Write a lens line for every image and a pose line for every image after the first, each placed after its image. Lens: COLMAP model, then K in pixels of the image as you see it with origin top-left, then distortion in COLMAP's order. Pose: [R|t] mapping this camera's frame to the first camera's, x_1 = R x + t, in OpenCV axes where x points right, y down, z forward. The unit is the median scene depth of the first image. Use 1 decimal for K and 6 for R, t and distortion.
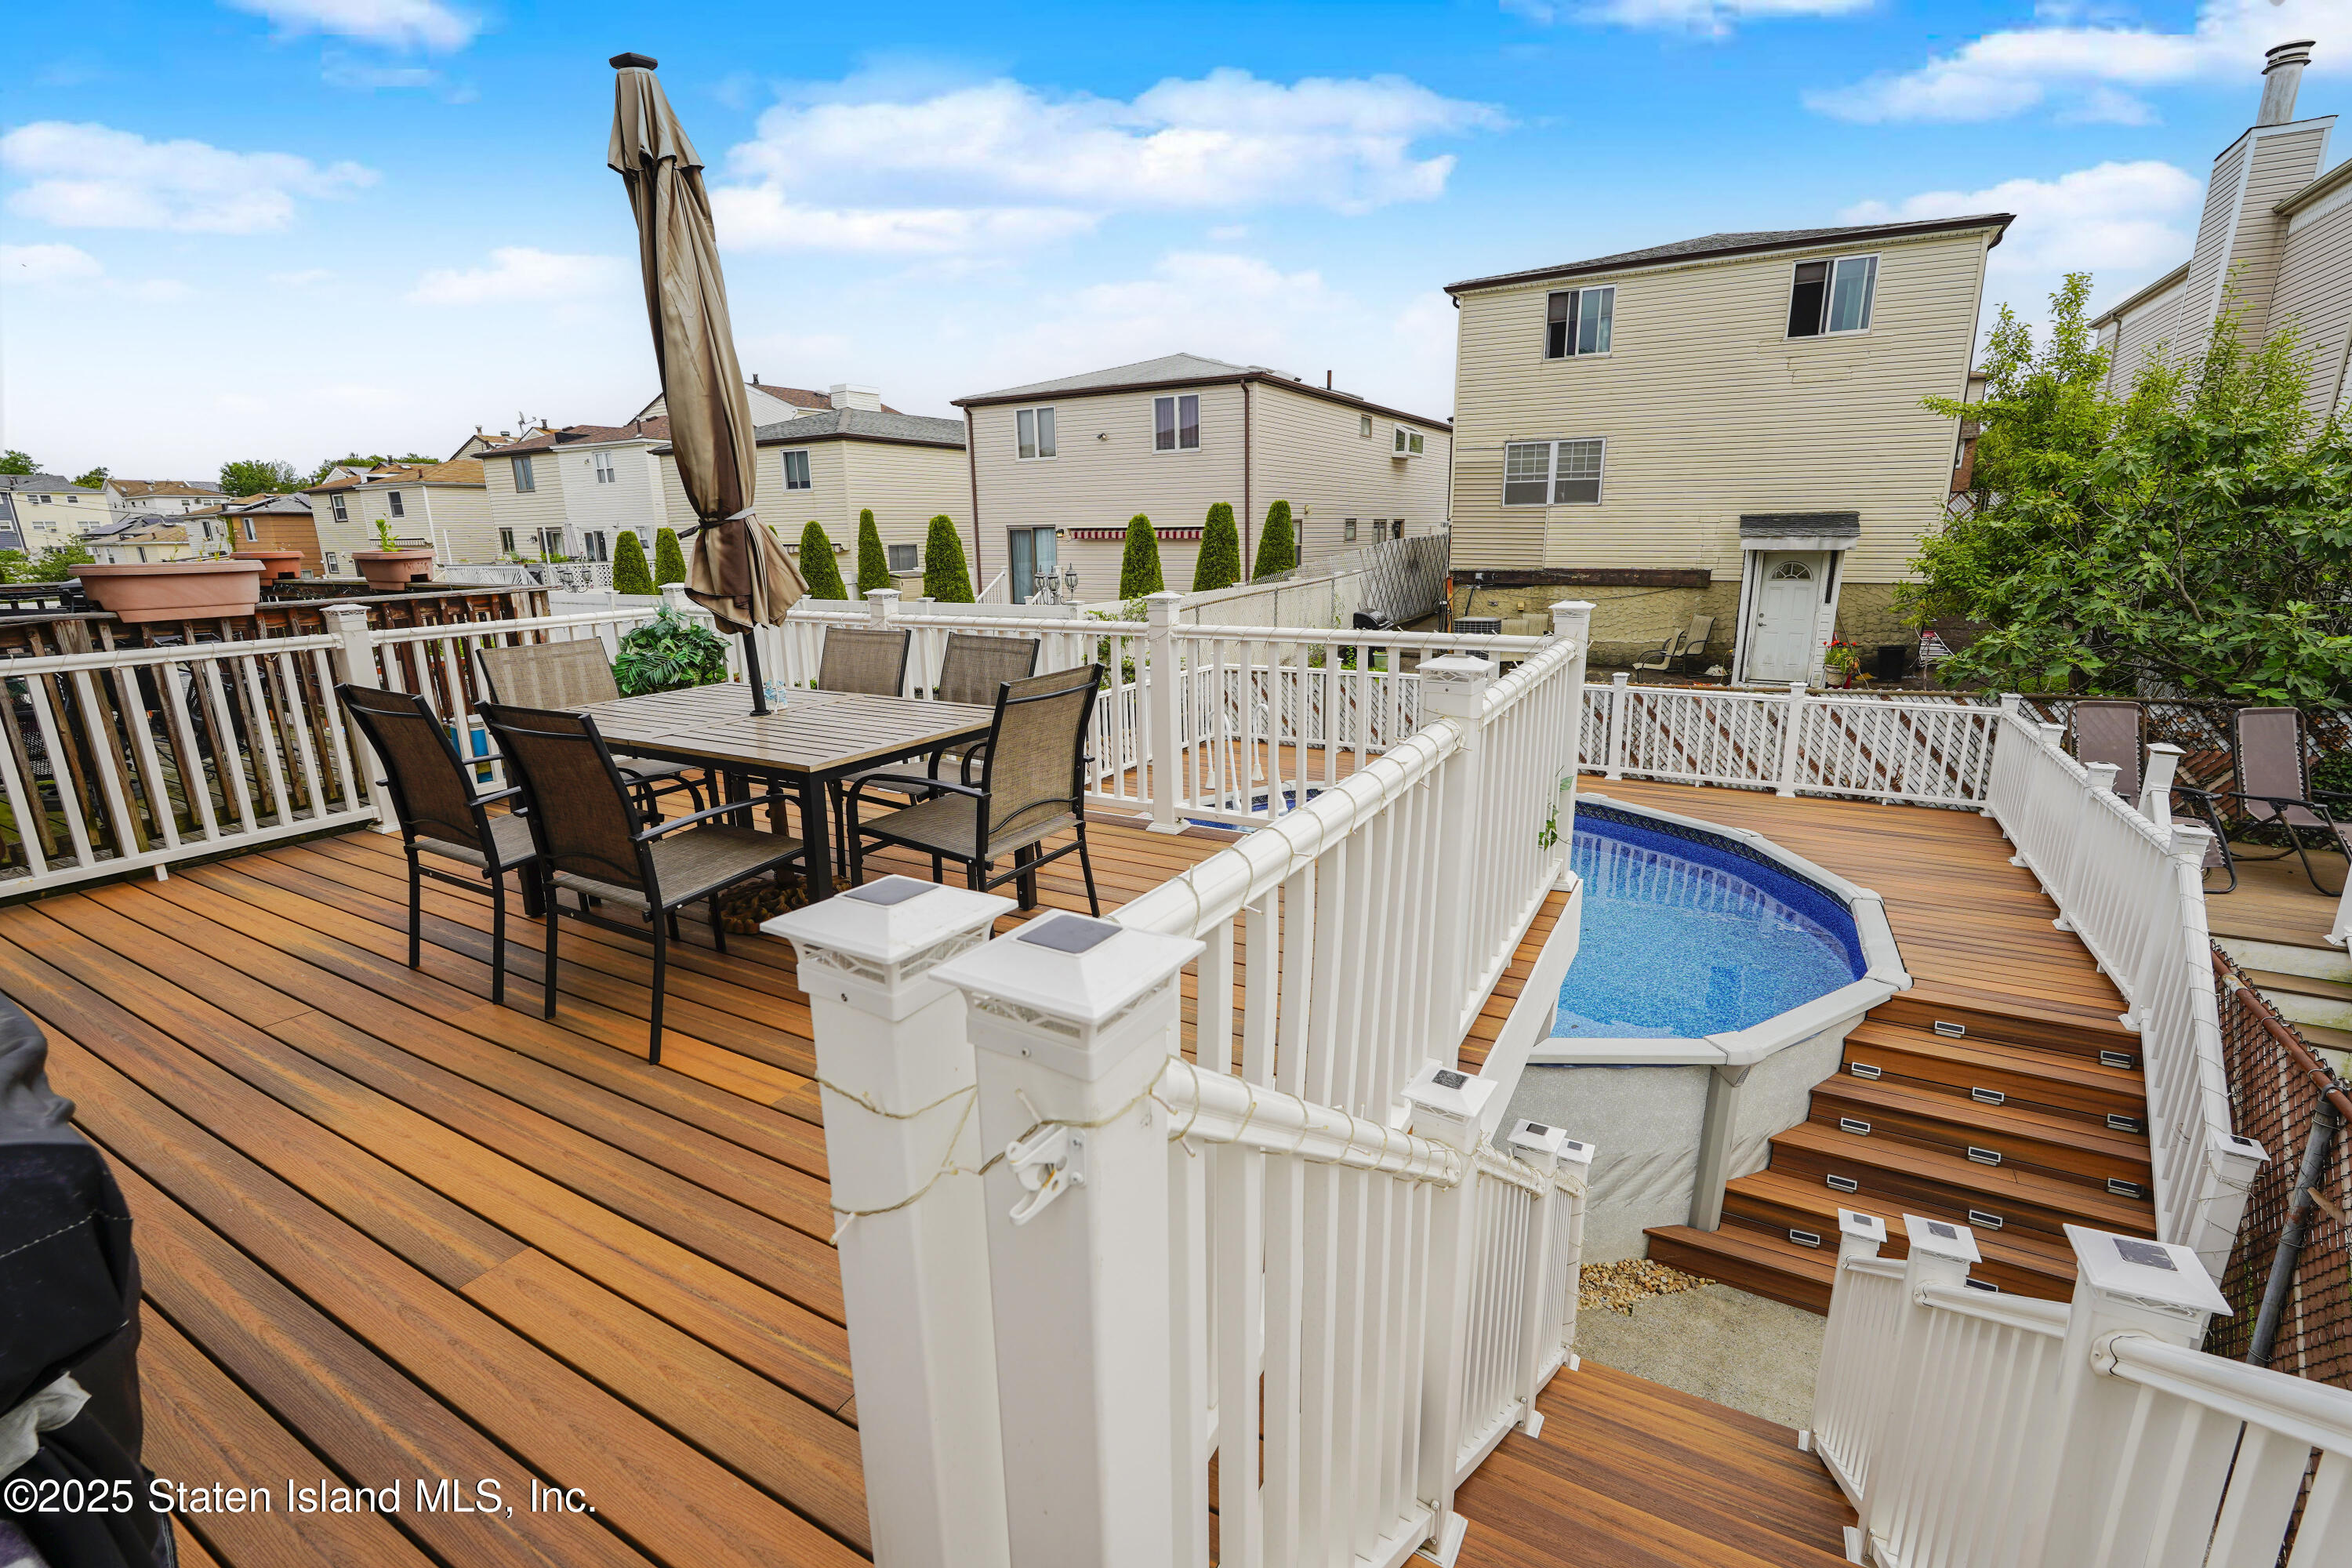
lens RADIAL K [[1019.6, 0, 1176.0], [0, 1019.6, 784.0], [0, 0, 1]] dist [-0.000610, 0.006844]
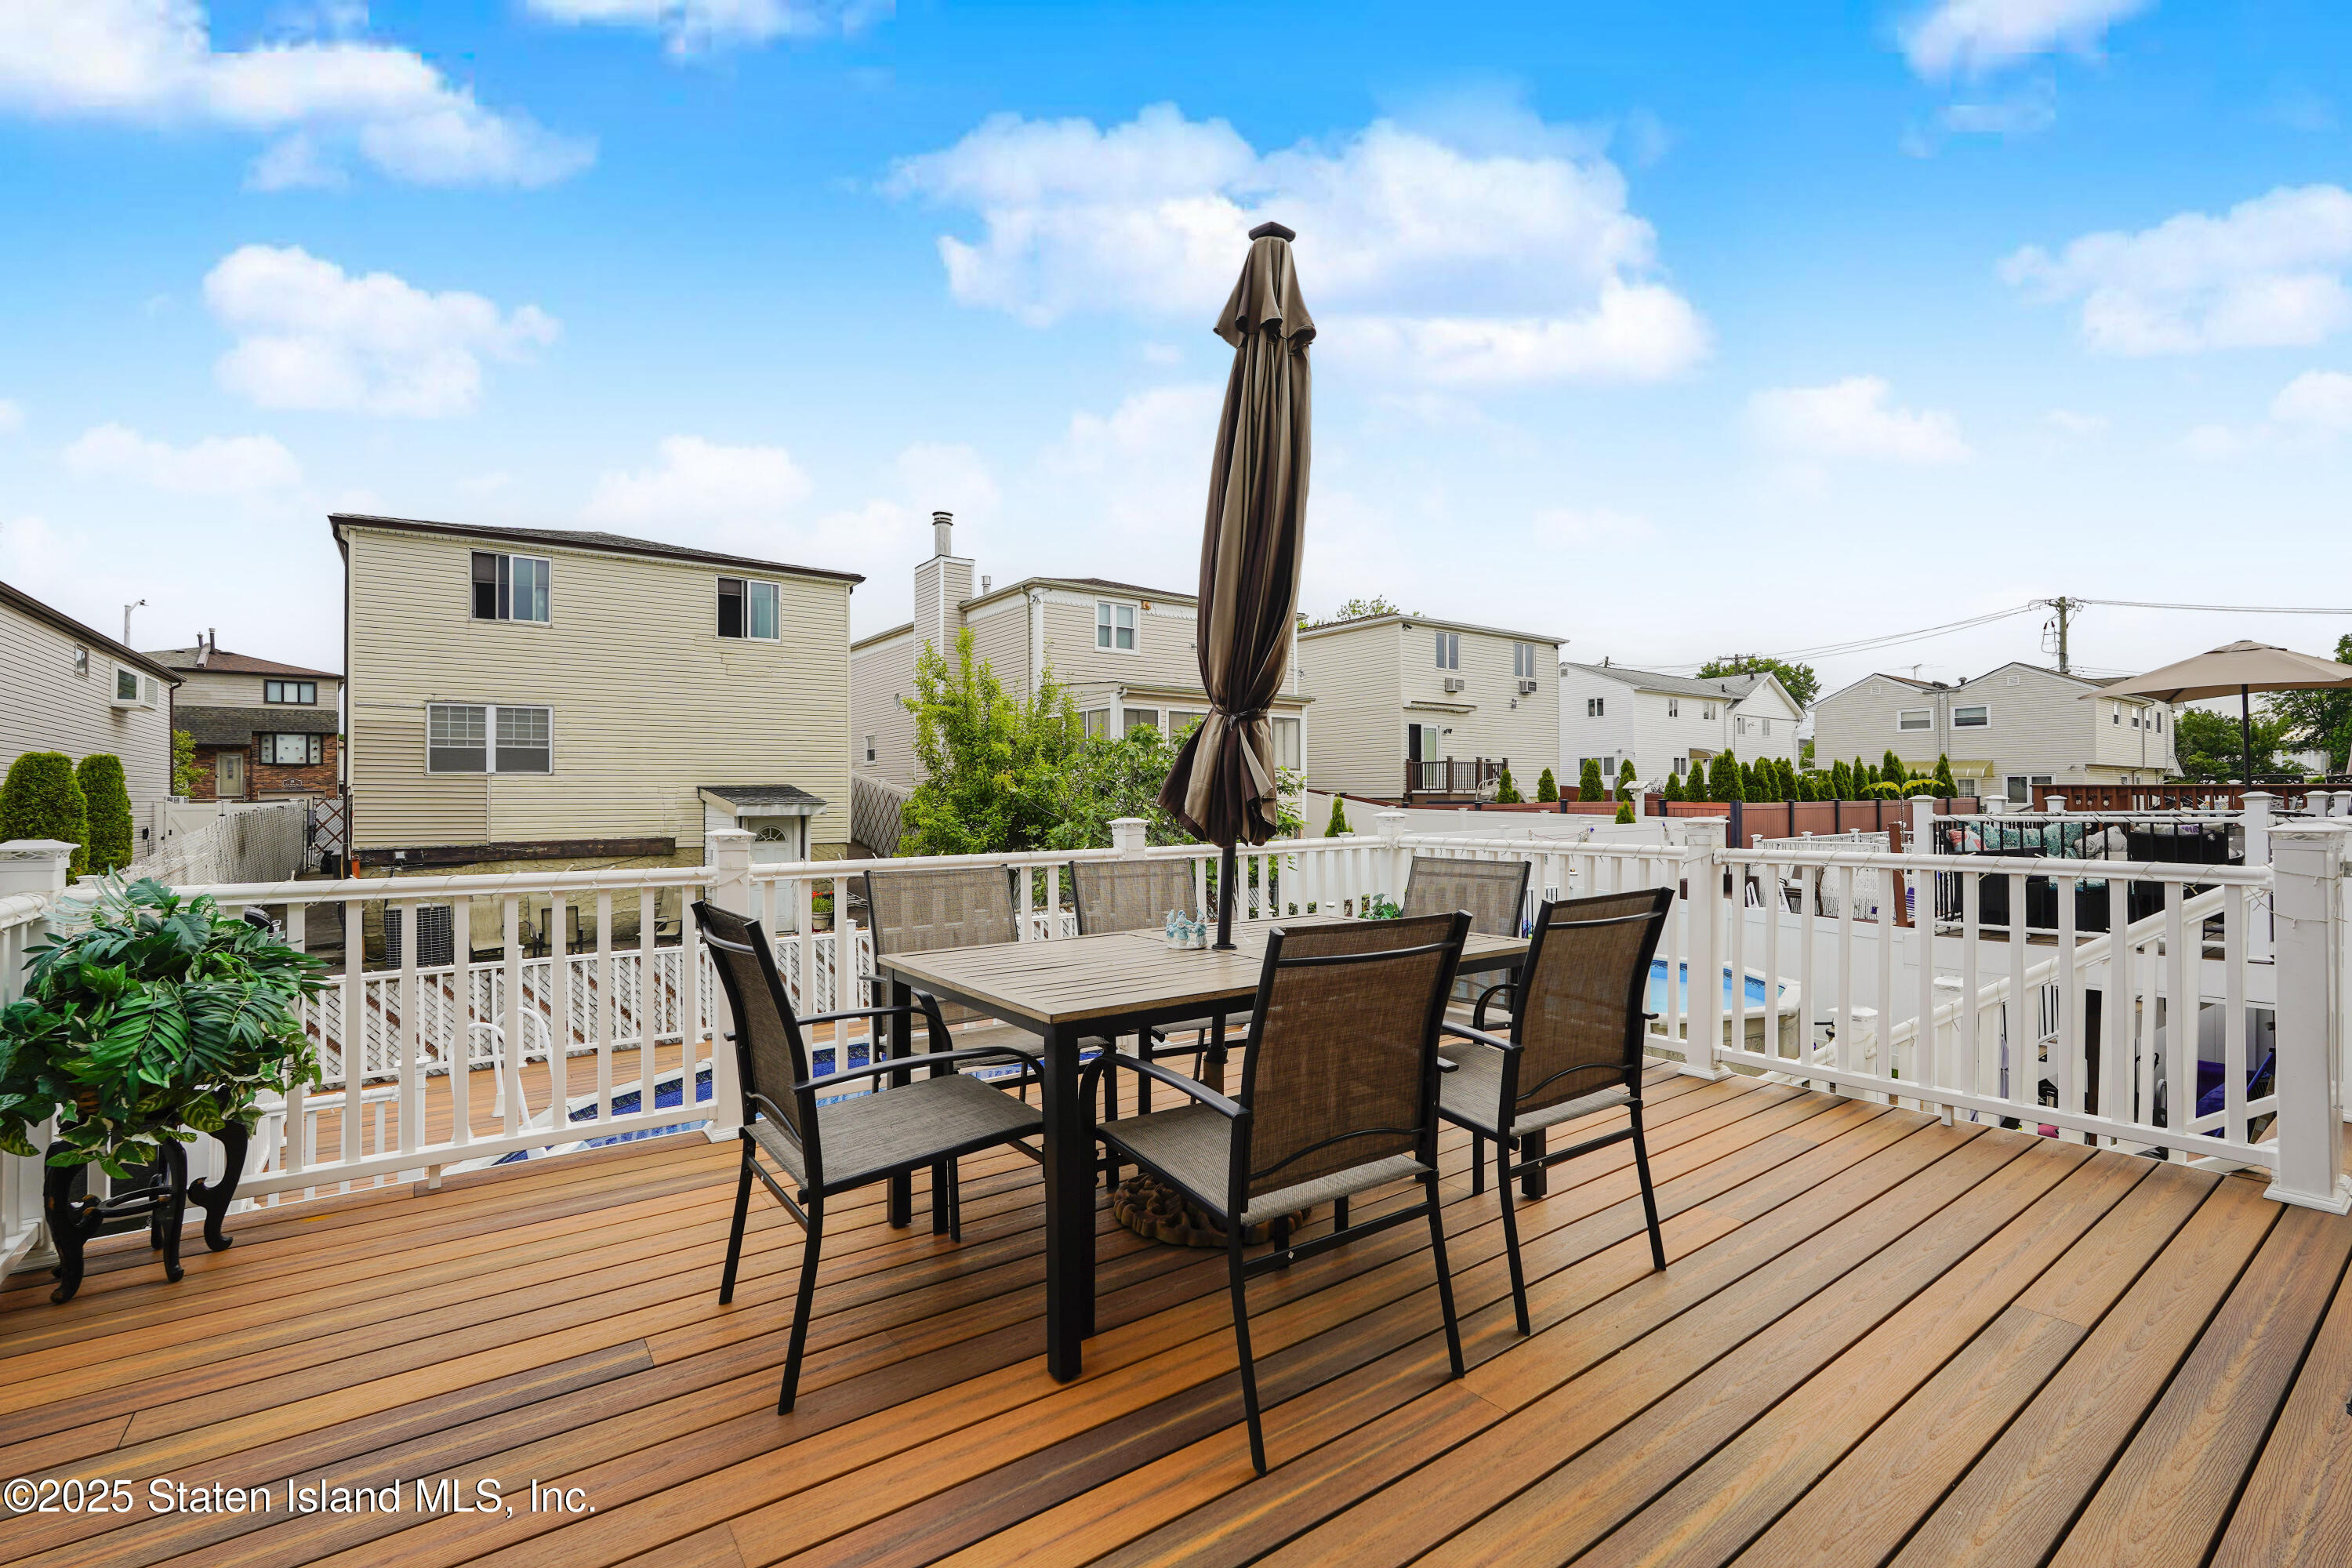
lens RADIAL K [[1033.9, 0, 1162.4], [0, 1033.9, 802.9], [0, 0, 1]] dist [-0.000626, -0.000235]
pose [[0.419075, -0.004580, 0.907940, -0.222589], [0.226708, 0.968841, -0.099753, -0.025715], [-0.879193, 0.247641, 0.407055, 0.125397]]
